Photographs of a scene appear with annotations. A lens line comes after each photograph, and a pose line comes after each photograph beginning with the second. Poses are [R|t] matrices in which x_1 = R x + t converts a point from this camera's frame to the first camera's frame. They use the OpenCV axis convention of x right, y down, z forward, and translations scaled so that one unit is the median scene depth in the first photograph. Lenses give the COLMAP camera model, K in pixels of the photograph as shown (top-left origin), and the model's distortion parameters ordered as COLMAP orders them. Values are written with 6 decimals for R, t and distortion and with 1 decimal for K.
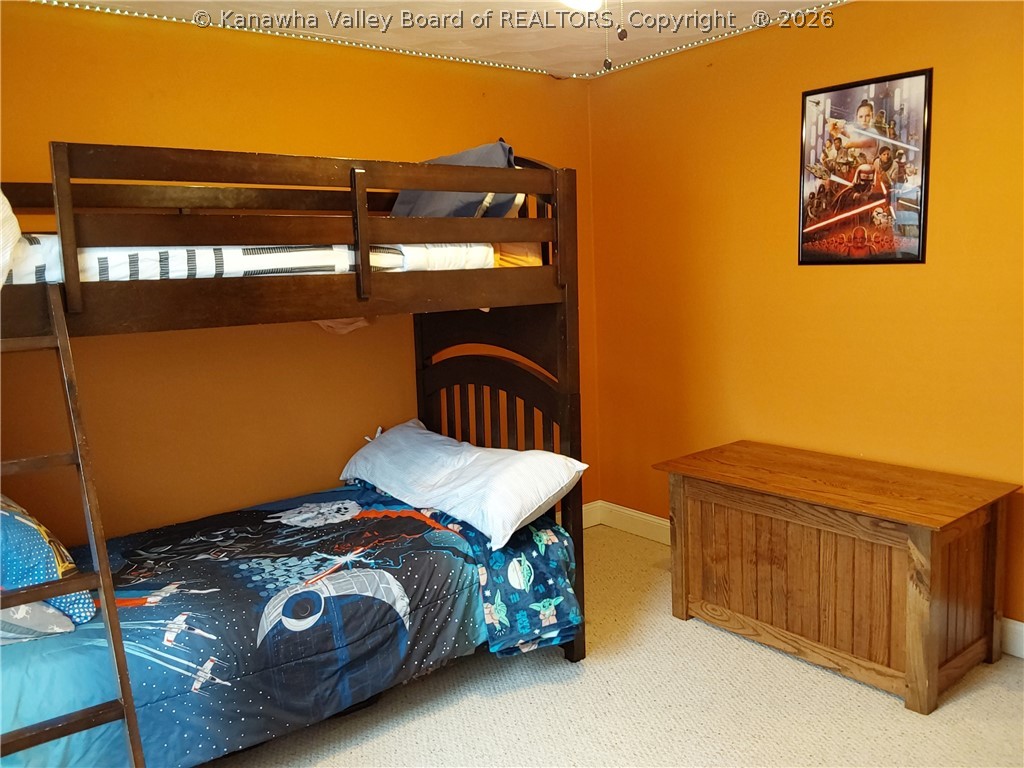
lens RADIAL K [[822.9, 0, 514.8], [0, 822.9, 377.5], [0, 0, 1]] dist [0.131872, -0.202846]
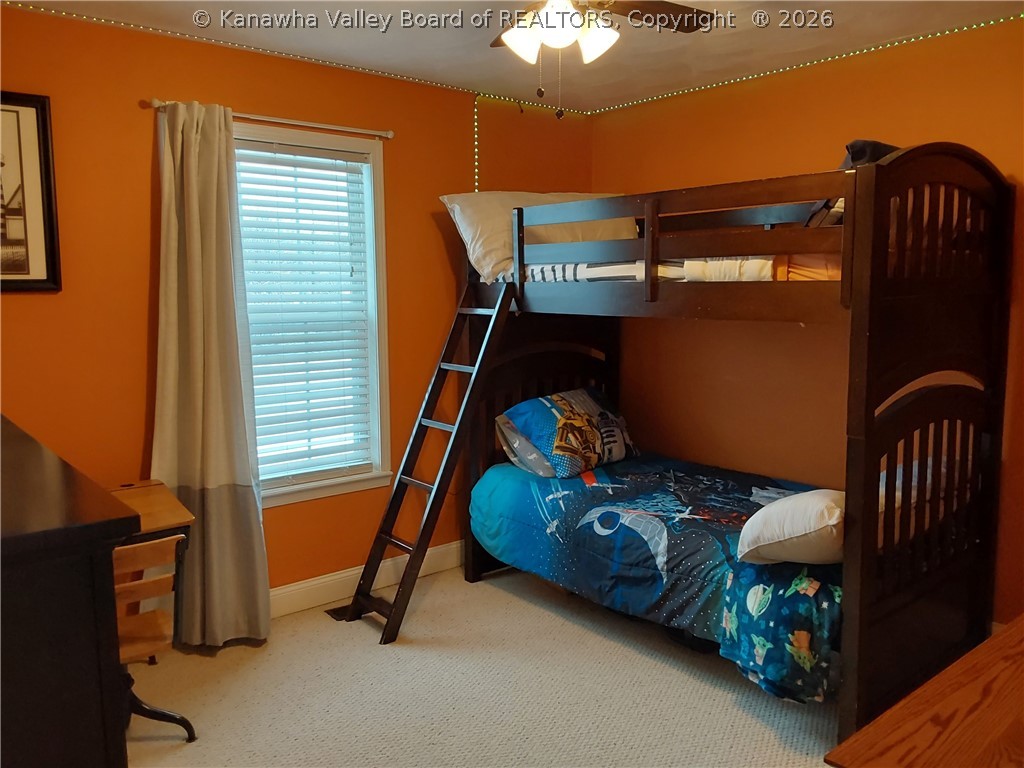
lens RADIAL K [[822.9, 0, 514.8], [0, 822.9, 377.5], [0, 0, 1]] dist [0.131872, -0.202846]
pose [[0.034242, 0.153209, -0.987600, 1.004249], [-0.132166, 0.980195, 0.147478, -0.133321], [0.990636, 0.125478, 0.053813, 0.701767]]
